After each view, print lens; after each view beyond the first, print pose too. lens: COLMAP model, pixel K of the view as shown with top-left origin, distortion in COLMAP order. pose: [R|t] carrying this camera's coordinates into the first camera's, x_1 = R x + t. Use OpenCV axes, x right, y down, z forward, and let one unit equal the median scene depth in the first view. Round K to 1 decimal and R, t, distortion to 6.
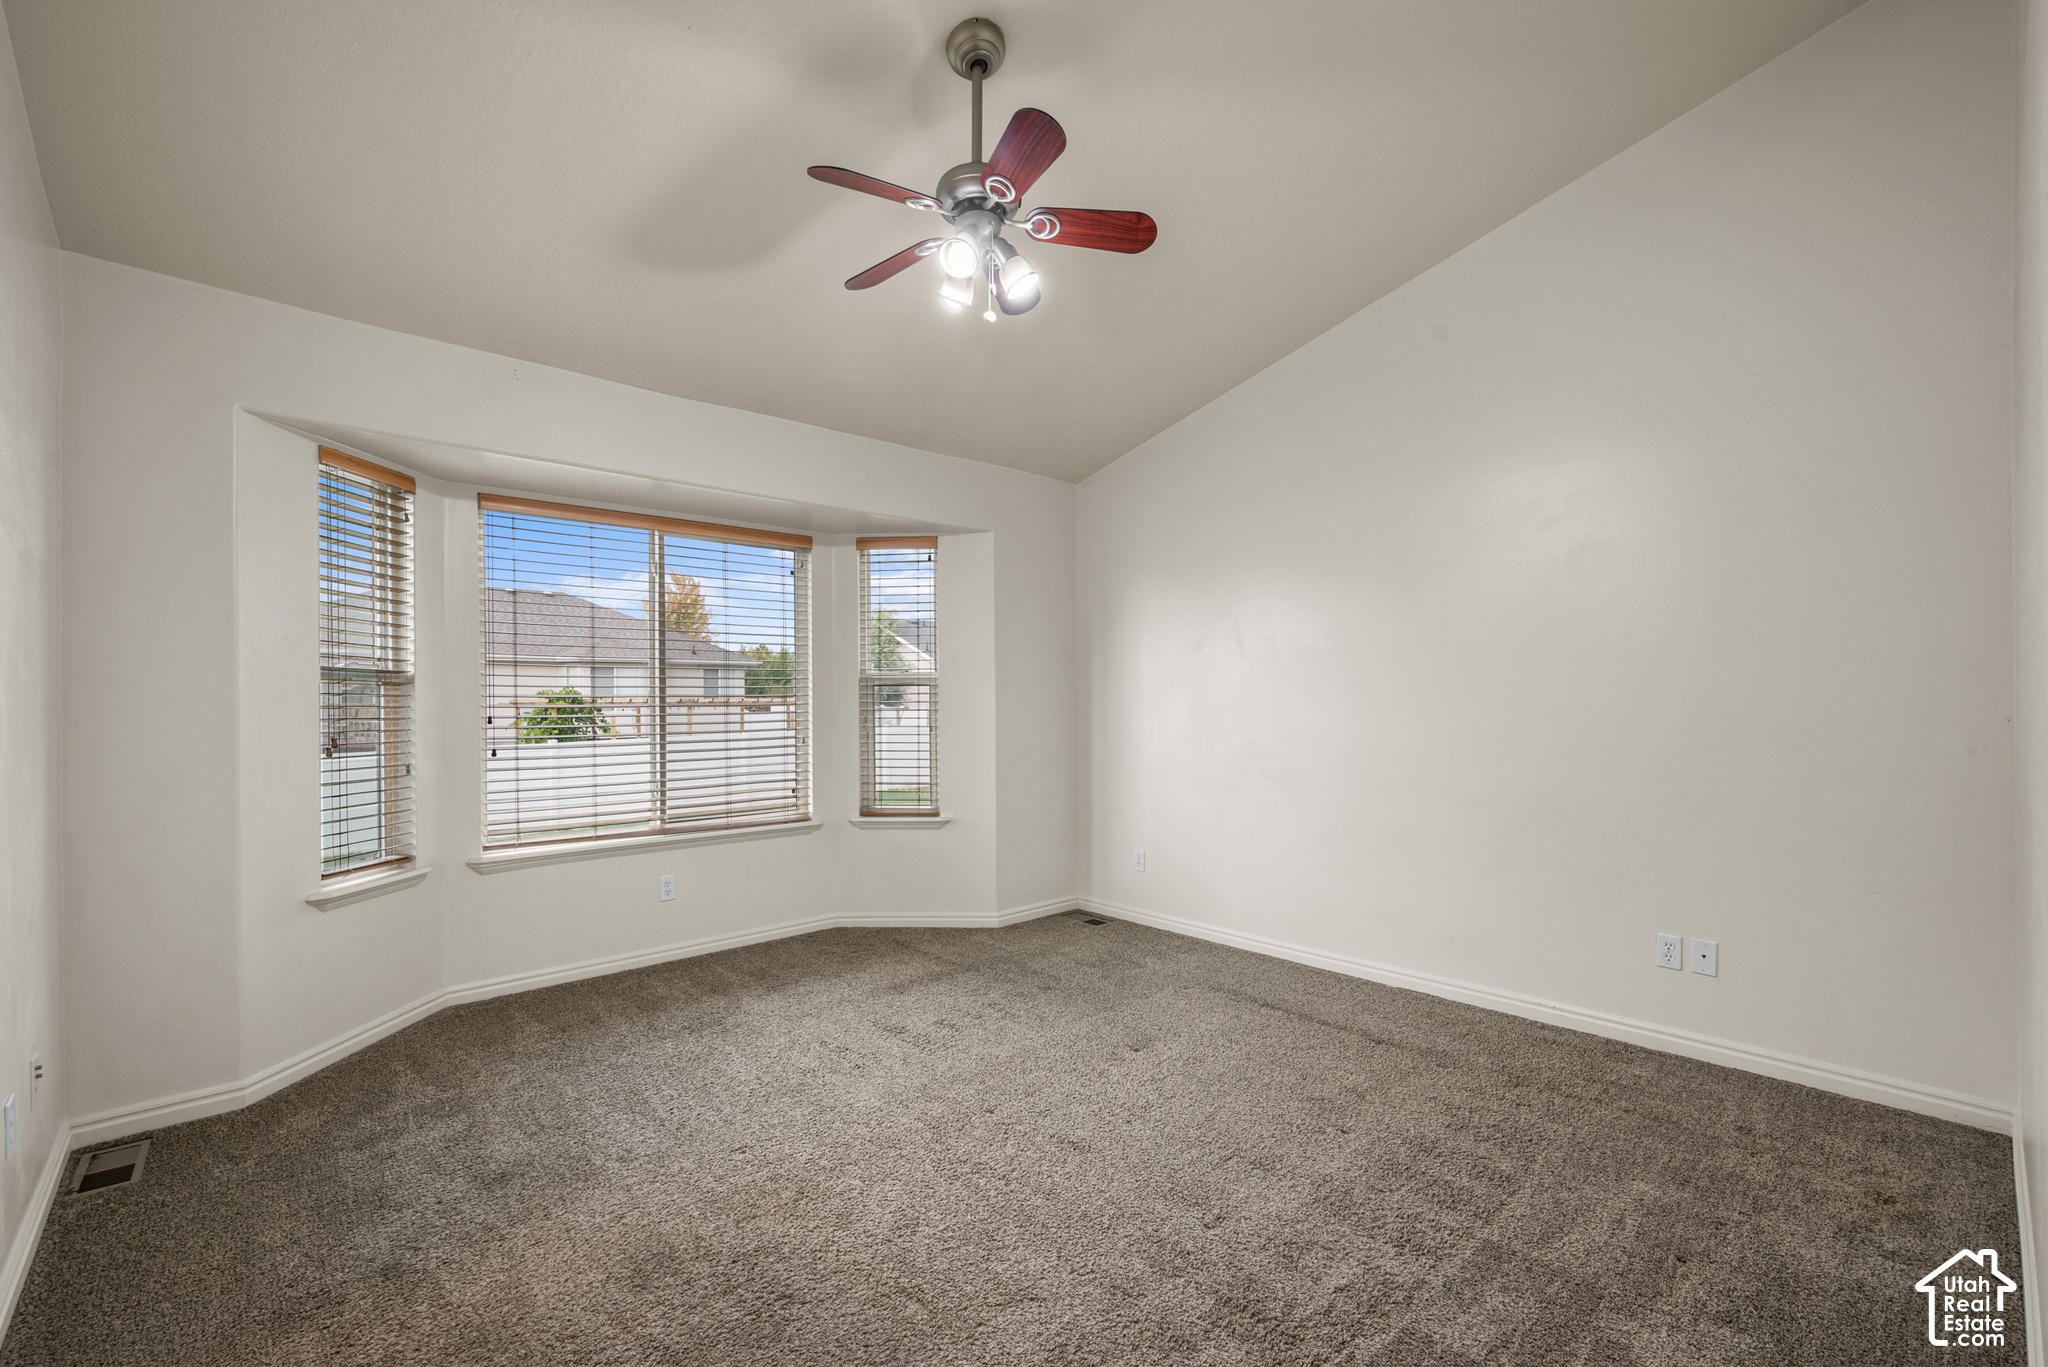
lens RADIAL K [[875.6, 0, 1024.2], [0, 875.6, 694.4], [0, 0, 1]] dist [0.000216, 0.000023]
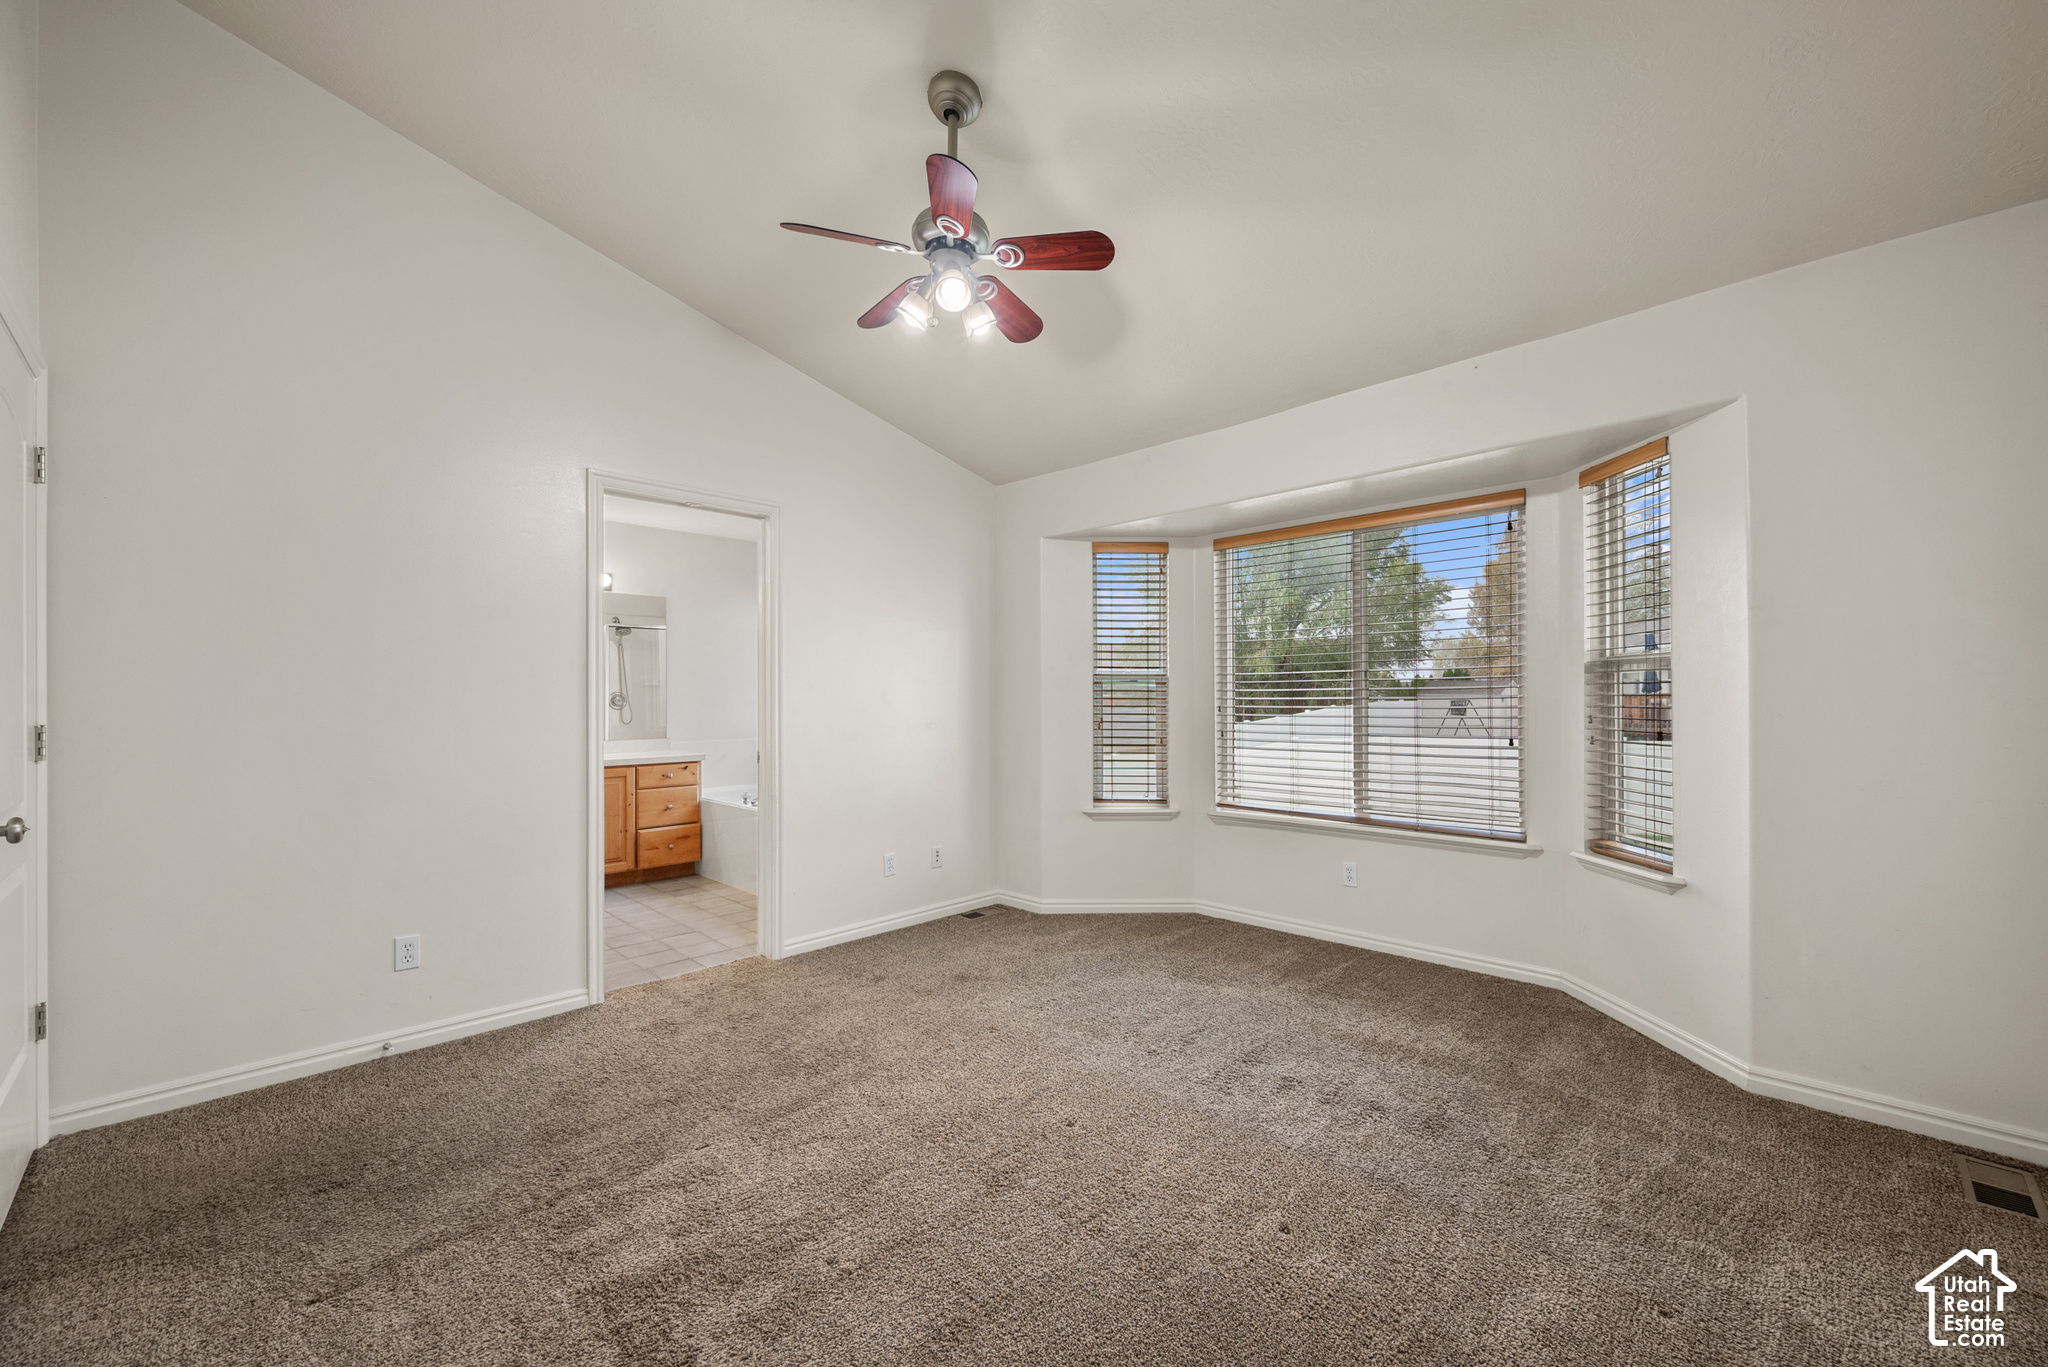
lens RADIAL K [[813.5, 0, 1027.3], [0, 813.5, 692.3], [0, 0, 1]] dist [0.002152, 0.000146]
pose [[0.047634, -0.001851, -0.998863, 0.579420], [0.014681, 0.999892, -0.001153, 0.000778], [0.998757, -0.014609, 0.047656, 0.618490]]
